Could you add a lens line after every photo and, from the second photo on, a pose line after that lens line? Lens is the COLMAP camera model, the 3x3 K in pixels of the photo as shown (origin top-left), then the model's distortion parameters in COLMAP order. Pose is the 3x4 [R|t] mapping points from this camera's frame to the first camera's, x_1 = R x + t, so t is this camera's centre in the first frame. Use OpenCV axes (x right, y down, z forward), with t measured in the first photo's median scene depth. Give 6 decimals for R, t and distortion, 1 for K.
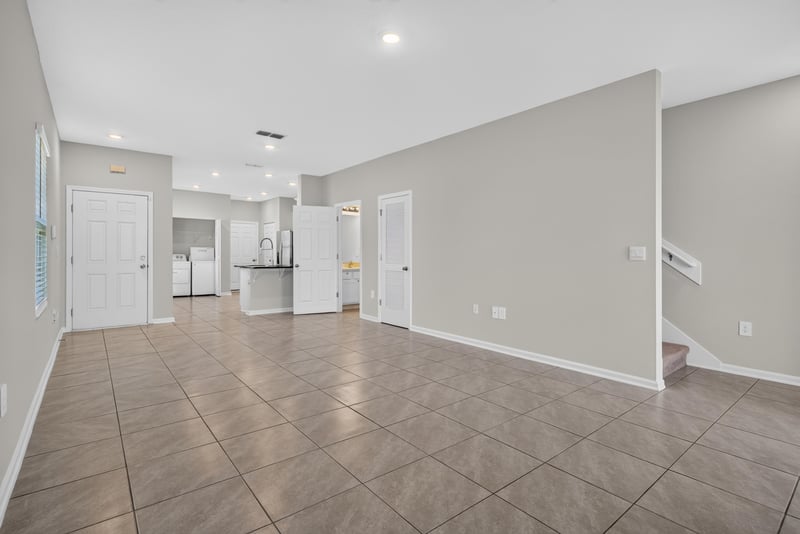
lens RADIAL K [[384.5, 0, 400.7], [0, 384.5, 259.4], [0, 0, 1]] dist [0.000563, -0.000353]
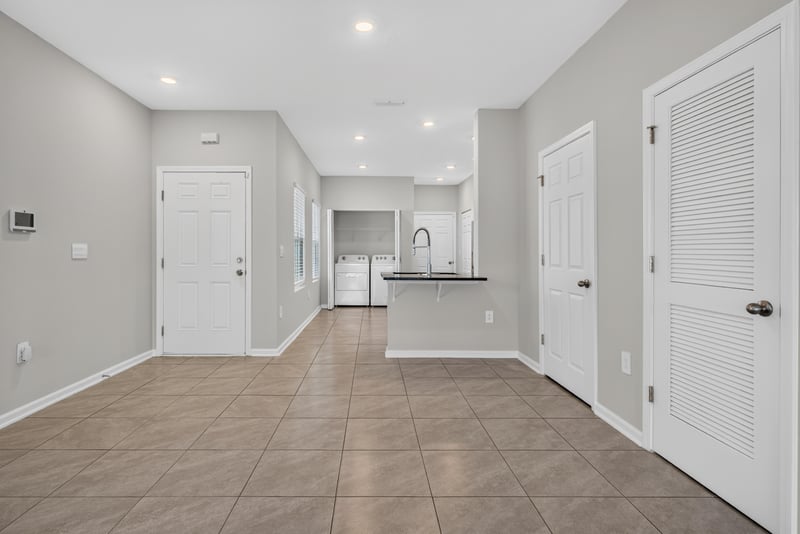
lens RADIAL K [[399.3, 0, 373.2], [0, 399.3, 253.9], [0, 0, 1]] dist [-0.001822, -0.000316]
pose [[0.782486, -0.004580, -0.622652, -0.025697], [-0.004765, 0.999900, -0.013343, -0.007450], [0.622650, 0.013408, 0.782385, 0.577984]]
